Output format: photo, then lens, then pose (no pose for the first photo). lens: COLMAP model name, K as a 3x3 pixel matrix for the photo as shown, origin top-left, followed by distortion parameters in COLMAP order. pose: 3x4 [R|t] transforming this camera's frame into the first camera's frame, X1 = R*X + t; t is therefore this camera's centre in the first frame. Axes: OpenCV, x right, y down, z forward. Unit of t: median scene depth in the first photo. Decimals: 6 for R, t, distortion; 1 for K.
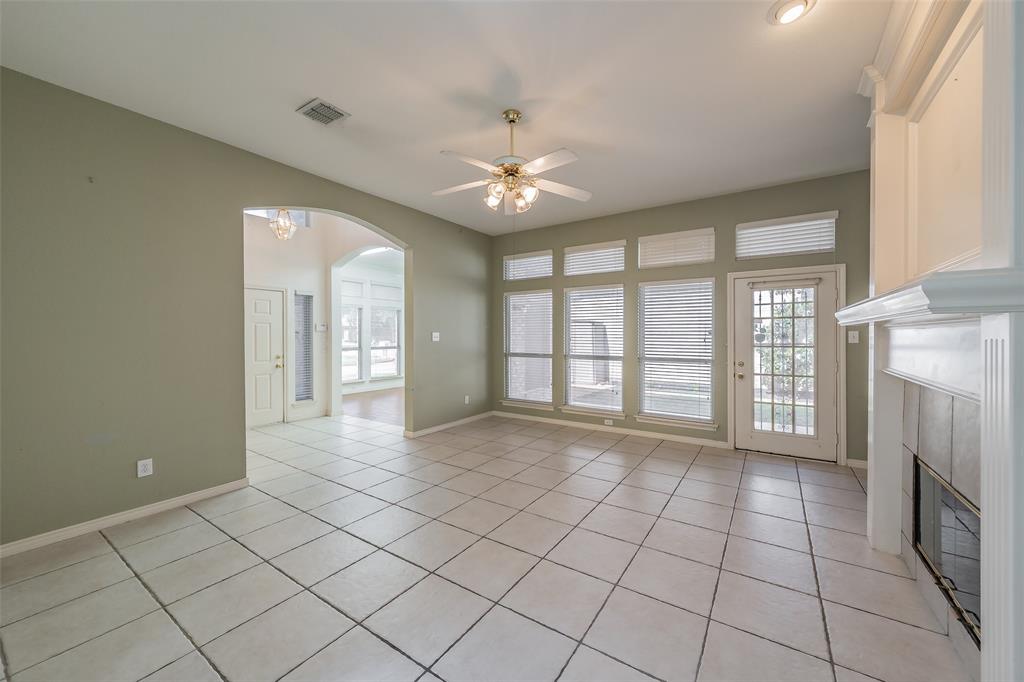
lens RADIAL K [[379.9, 0, 536.5], [0, 379.9, 337.2], [0, 0, 1]] dist [0.000967, 0.000002]
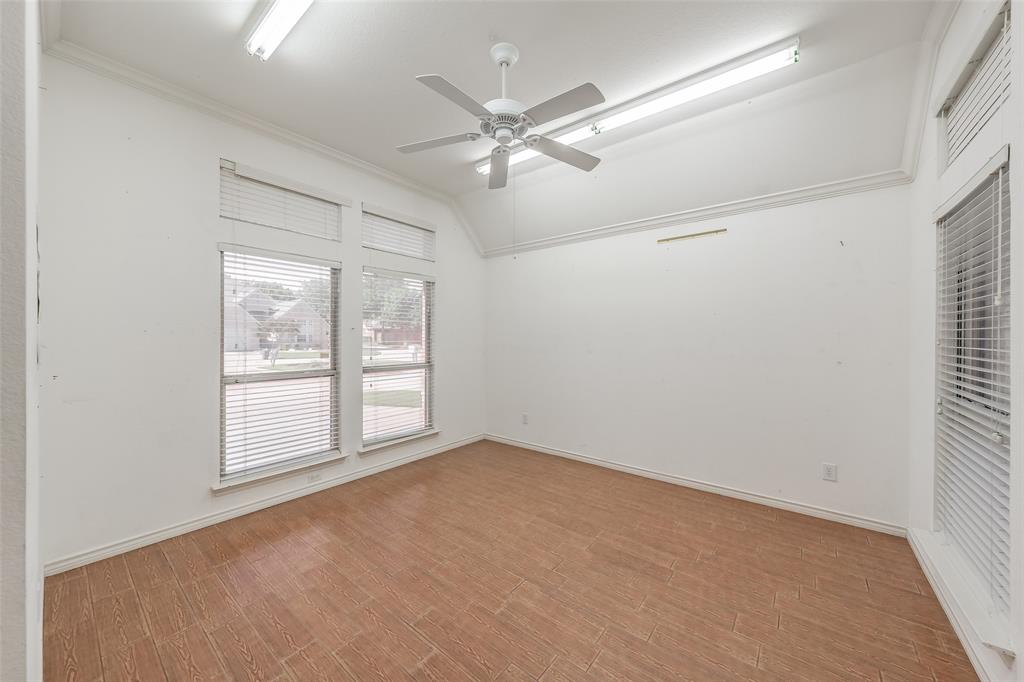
lens RADIAL K [[362.1, 0, 513.4], [0, 362.1, 335.9], [0, 0, 1]] dist [-0.006335, -0.000097]
pose [[0.993200, -0.001286, -0.116410, -0.325217], [0.000226, 0.999958, -0.009119, -0.005709], [0.116417, 0.009030, 0.993159, 0.889457]]
